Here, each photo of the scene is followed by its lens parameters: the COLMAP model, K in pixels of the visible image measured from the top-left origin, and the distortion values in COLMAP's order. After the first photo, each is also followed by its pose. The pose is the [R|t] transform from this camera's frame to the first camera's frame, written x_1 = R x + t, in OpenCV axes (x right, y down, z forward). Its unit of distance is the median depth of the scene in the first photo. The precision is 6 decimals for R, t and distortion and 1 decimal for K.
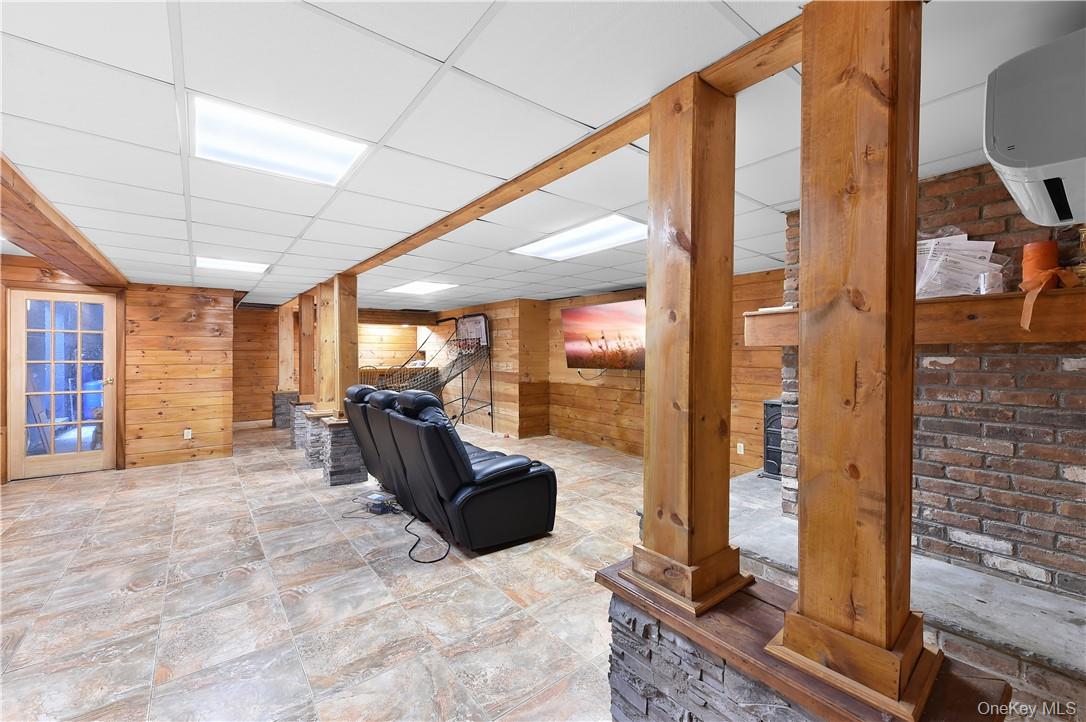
lens RADIAL K [[424.9, 0, 546.5], [0, 424.9, 357.1], [0, 0, 1]] dist [0.000187, -0.000133]
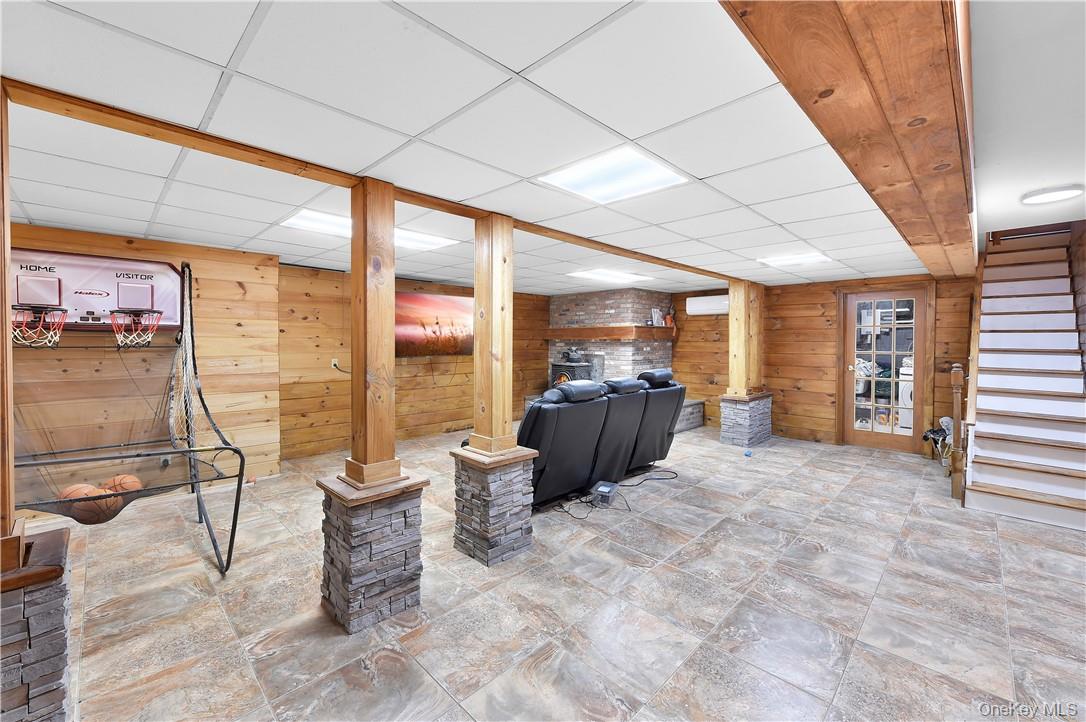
lens RADIAL K [[449.4, 0, 547.0], [0, 449.4, 341.9], [0, 0, 1]] dist [0.000134, 0.000027]
pose [[-0.117773, -0.006400, 0.993020, -1.590548], [0.010961, 0.999910, 0.007744, -0.011421], [-0.992980, 0.011797, -0.117692, 1.424097]]
